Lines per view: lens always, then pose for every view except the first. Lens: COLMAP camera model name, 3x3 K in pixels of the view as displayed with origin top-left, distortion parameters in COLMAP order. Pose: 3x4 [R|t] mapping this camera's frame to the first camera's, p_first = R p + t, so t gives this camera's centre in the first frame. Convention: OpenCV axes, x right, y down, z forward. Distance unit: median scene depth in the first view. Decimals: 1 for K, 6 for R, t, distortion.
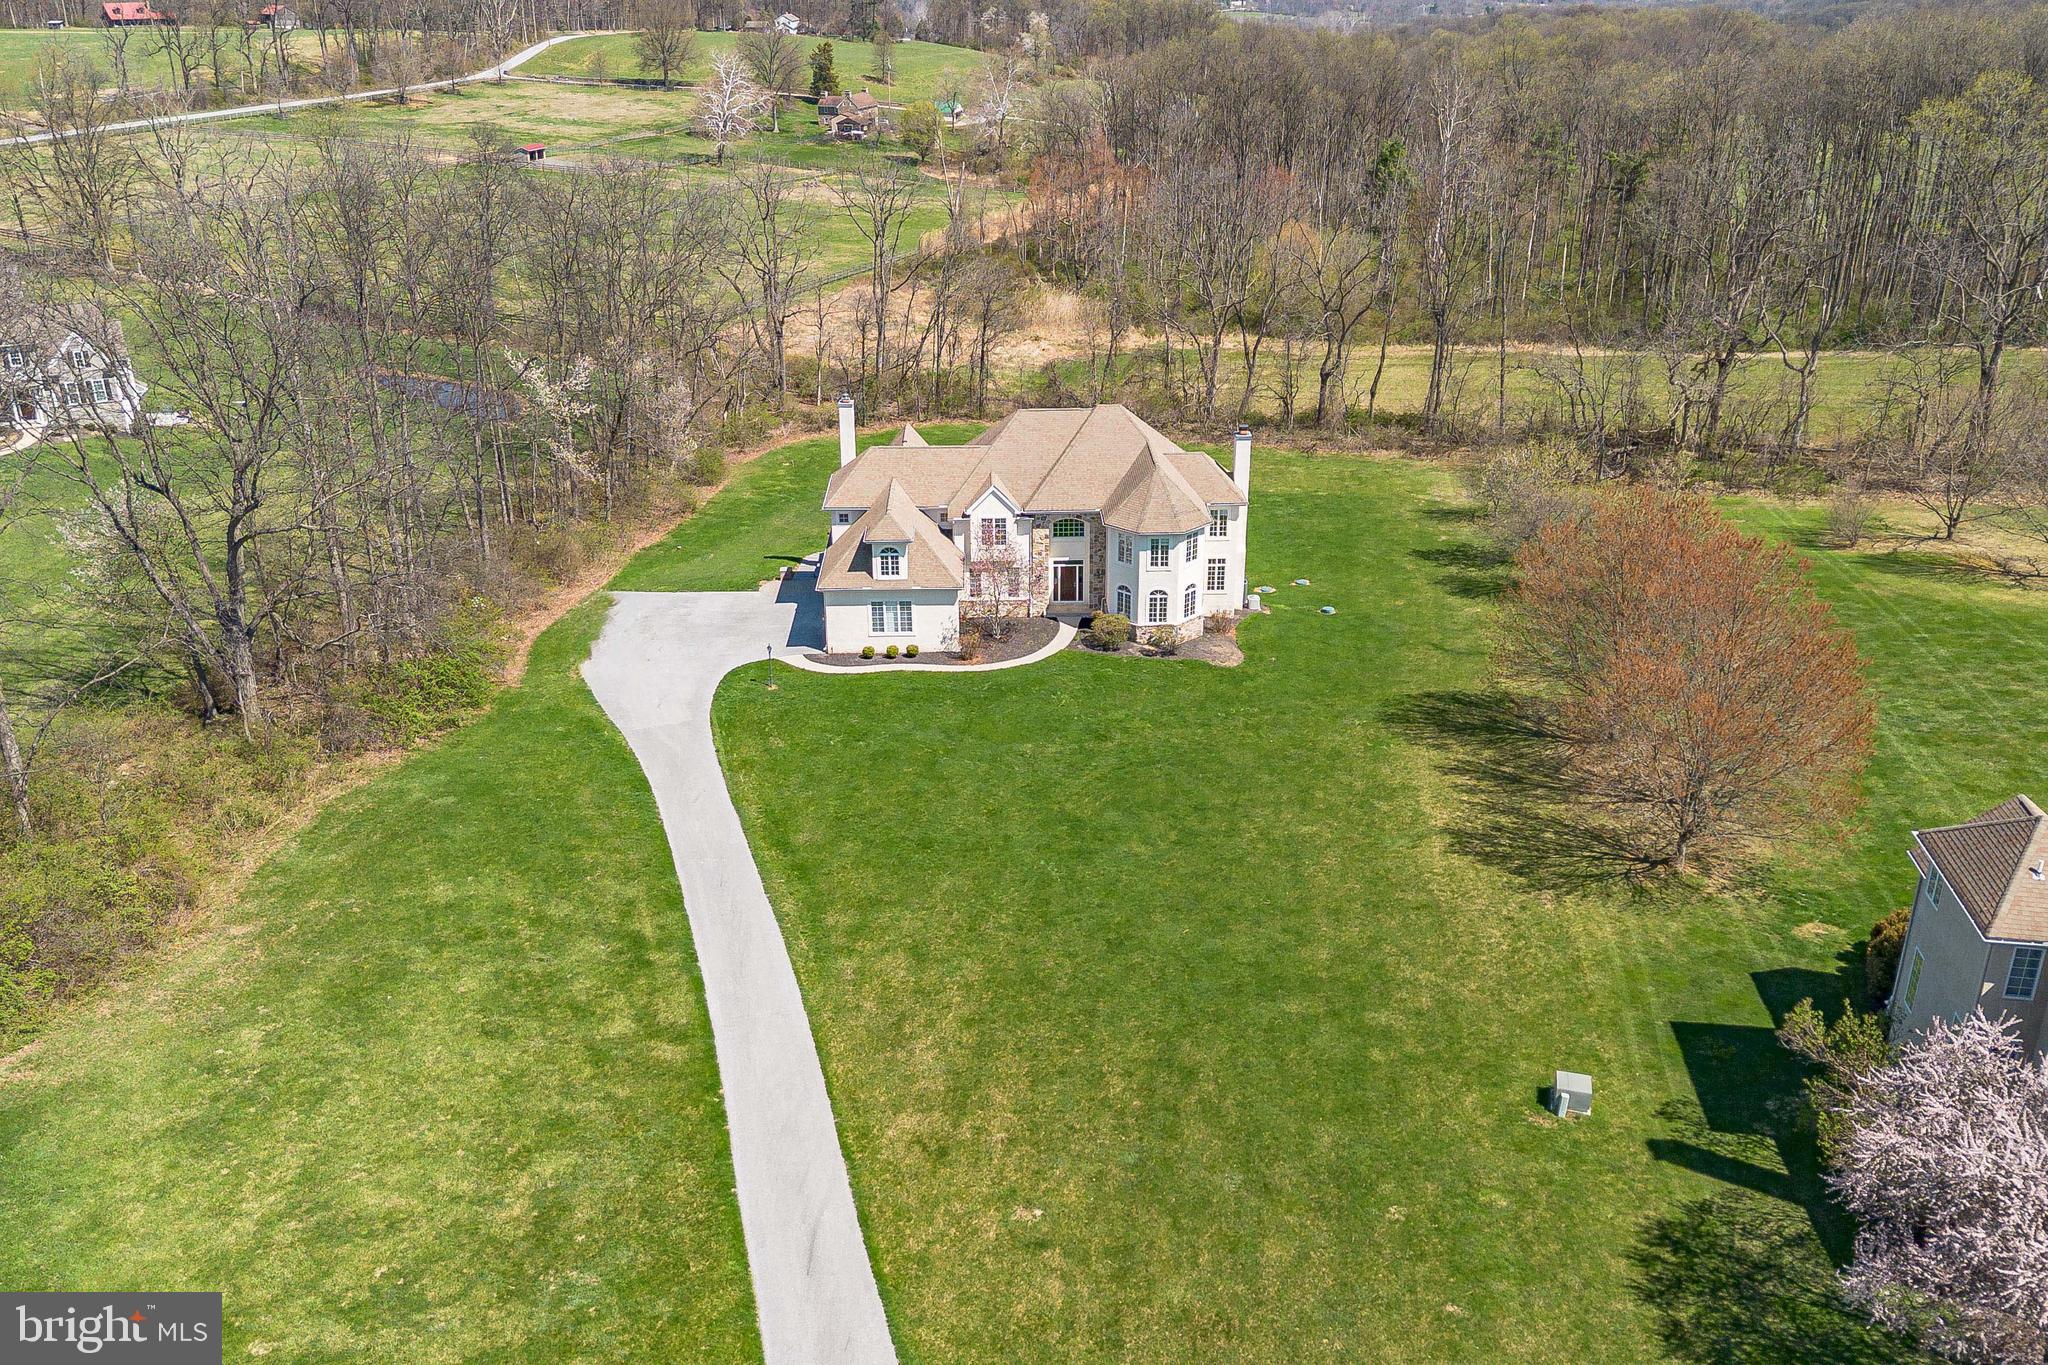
lens RADIAL K [[1705.3, 0, 1029.2], [0, 1705.3, 681.7], [0, 0, 1]] dist [0.069507, -0.056030]
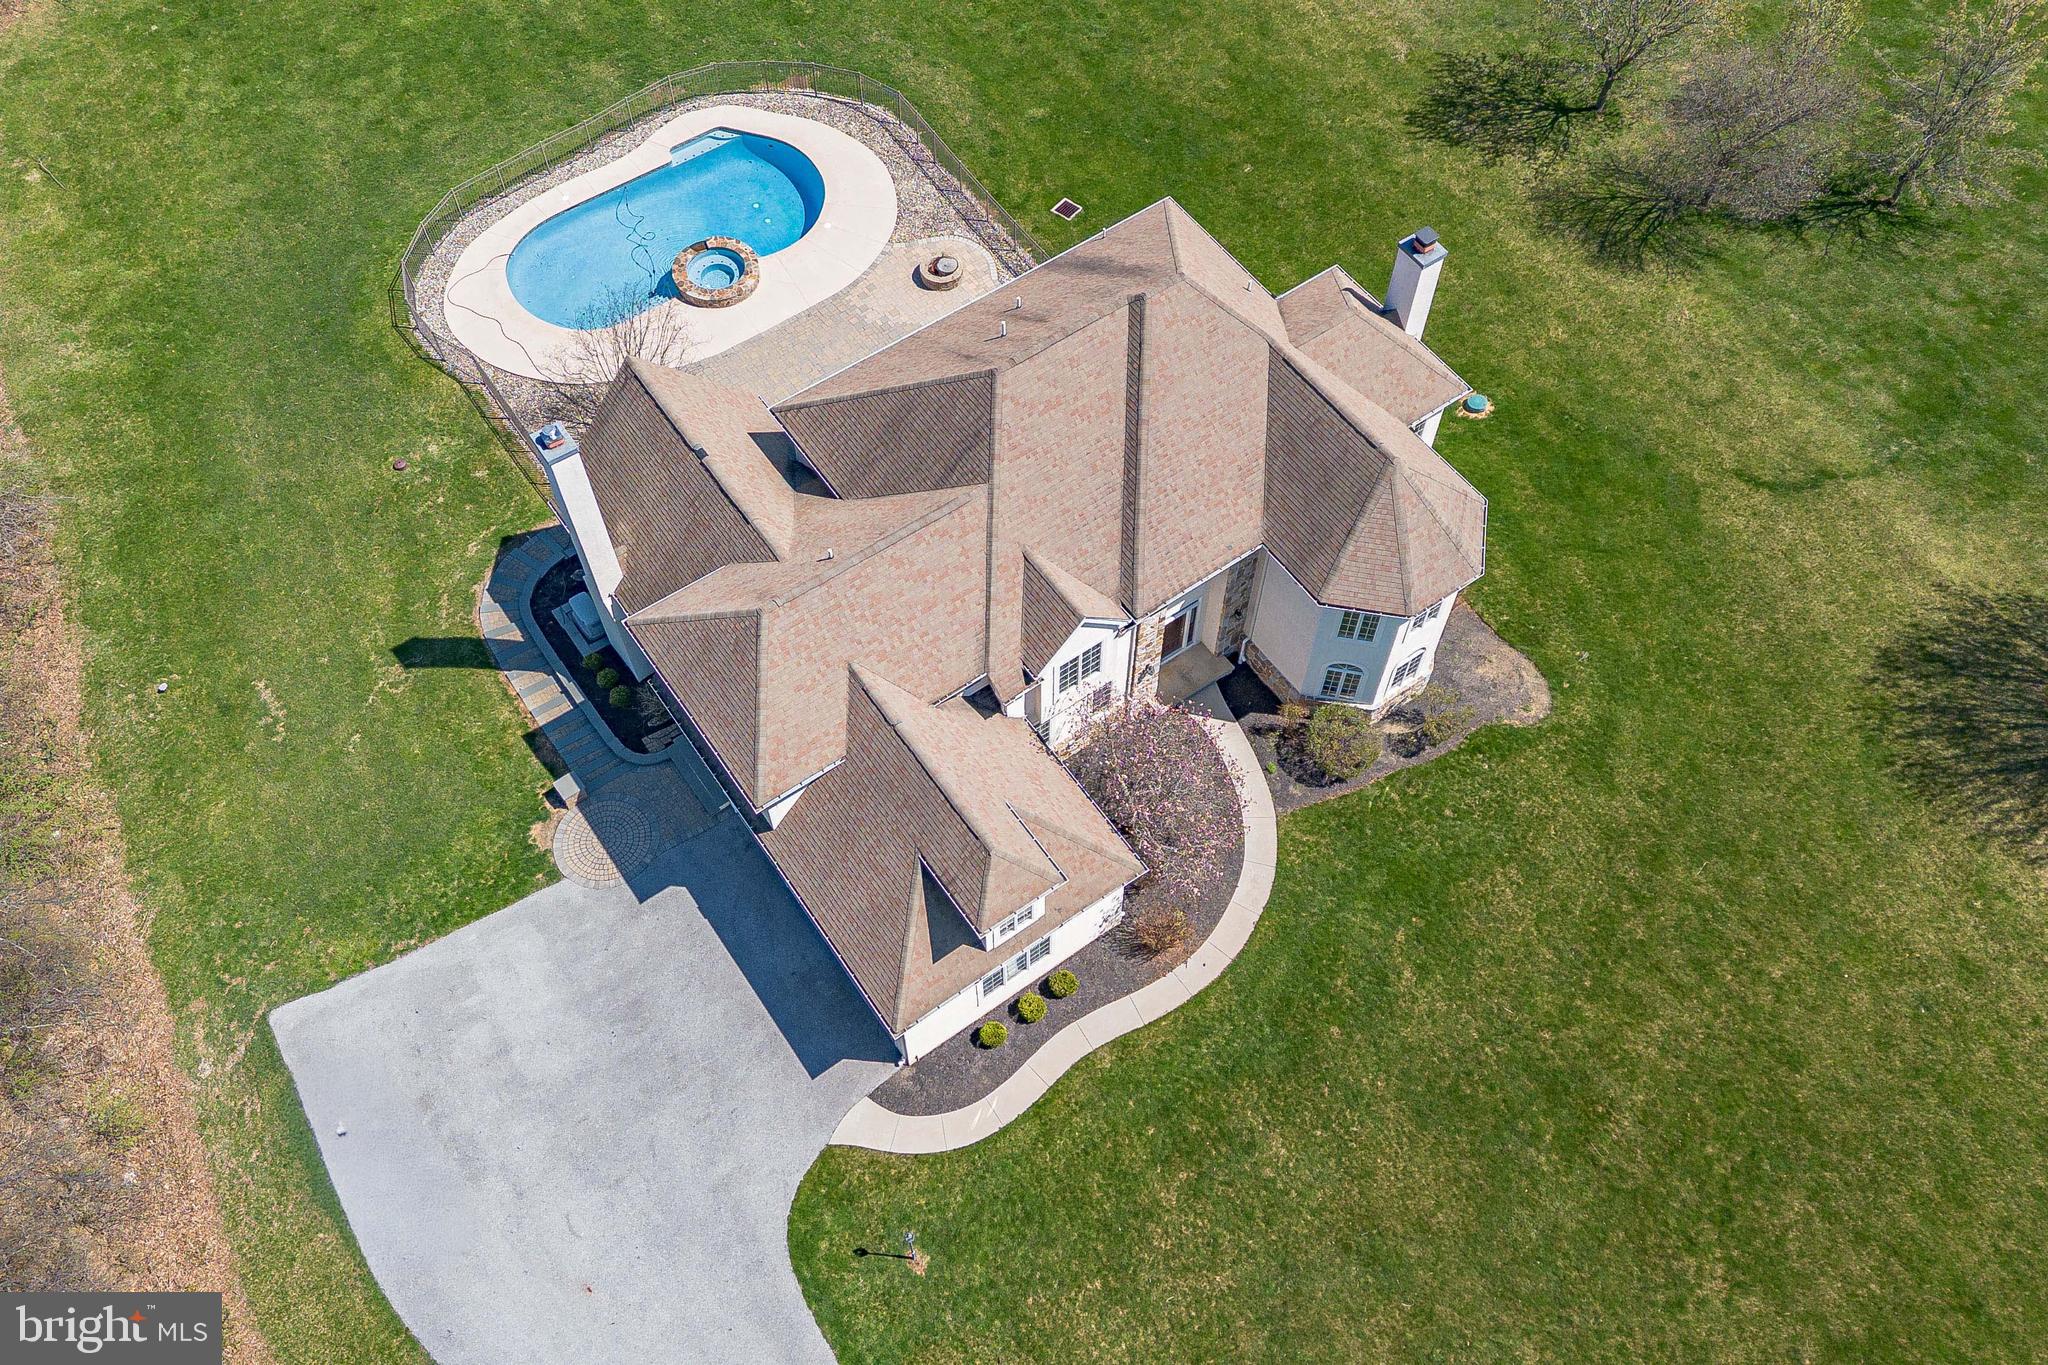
lens RADIAL K [[1705.3, 0, 1029.2], [0, 1705.3, 681.7], [0, 0, 1]] dist [0.069507, -0.056030]
pose [[0.832278, -0.474643, 0.286405, -0.178296], [0.216842, 0.754215, 0.619789, -0.399797], [-0.510190, -0.453732, 0.730639, 0.671164]]
